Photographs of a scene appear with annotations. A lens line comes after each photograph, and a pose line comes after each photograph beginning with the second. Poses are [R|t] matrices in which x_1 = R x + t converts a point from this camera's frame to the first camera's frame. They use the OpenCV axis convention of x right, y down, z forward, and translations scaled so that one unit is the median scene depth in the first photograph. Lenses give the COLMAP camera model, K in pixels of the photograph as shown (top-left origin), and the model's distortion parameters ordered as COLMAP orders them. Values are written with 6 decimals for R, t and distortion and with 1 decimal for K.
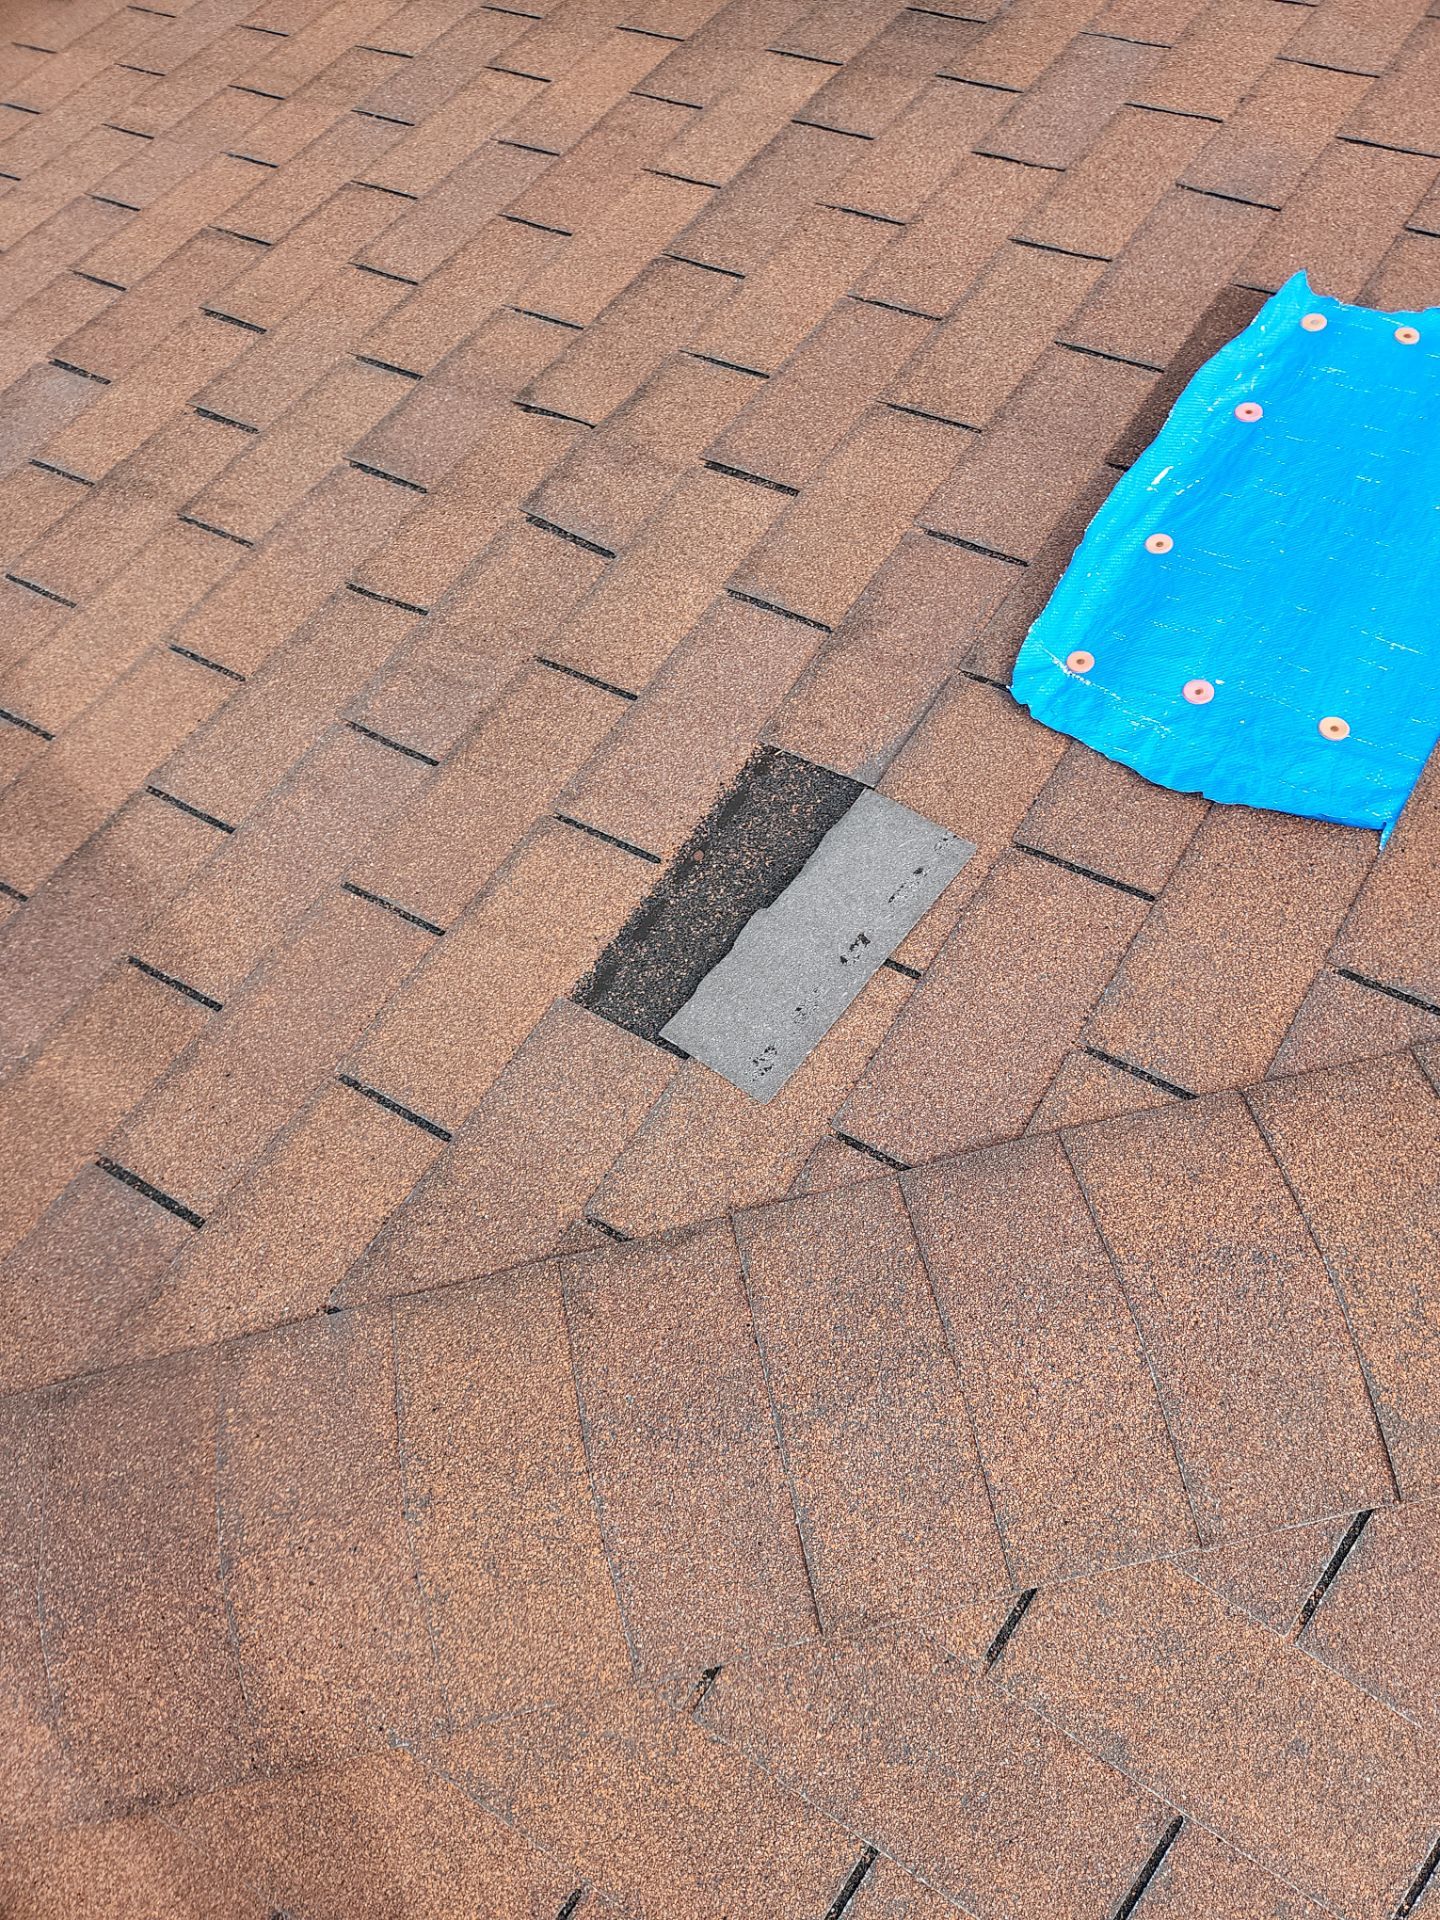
lens RADIAL K [[1485.2, 0, 720.6], [0, 1485.2, 970.8], [0, 0, 1]] dist [0.108565, -0.129197]
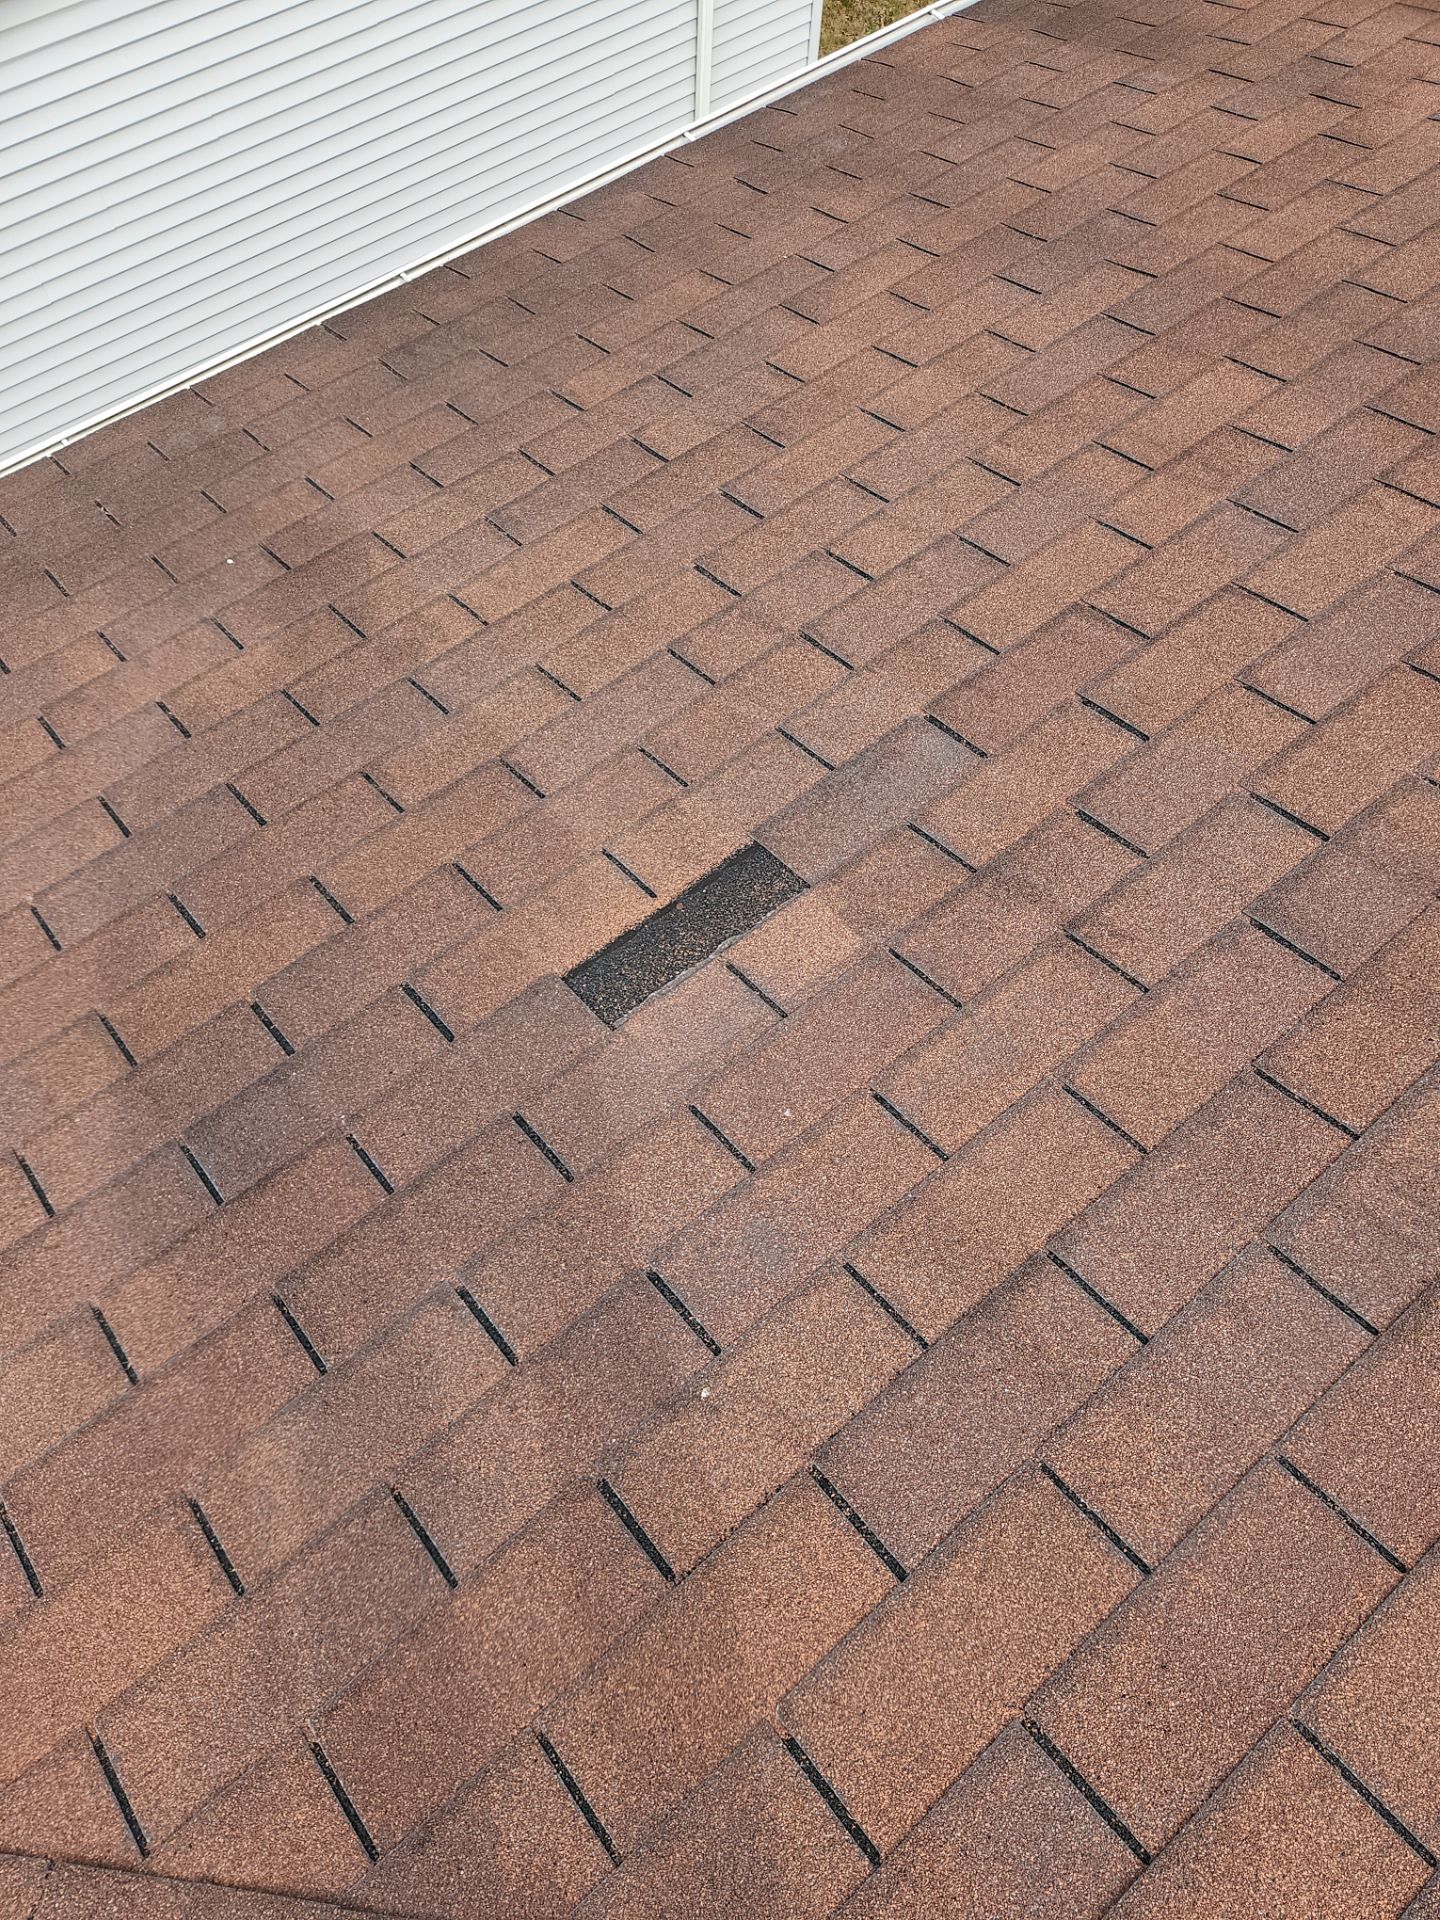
lens RADIAL K [[1485.2, 0, 720.6], [0, 1485.2, 970.8], [0, 0, 1]] dist [0.108565, -0.129197]
pose [[0.942760, 0.254833, -0.215090, -0.392220], [-0.271147, 0.961260, -0.049586, -0.180388], [0.194121, 0.105069, 0.975335, -0.025203]]
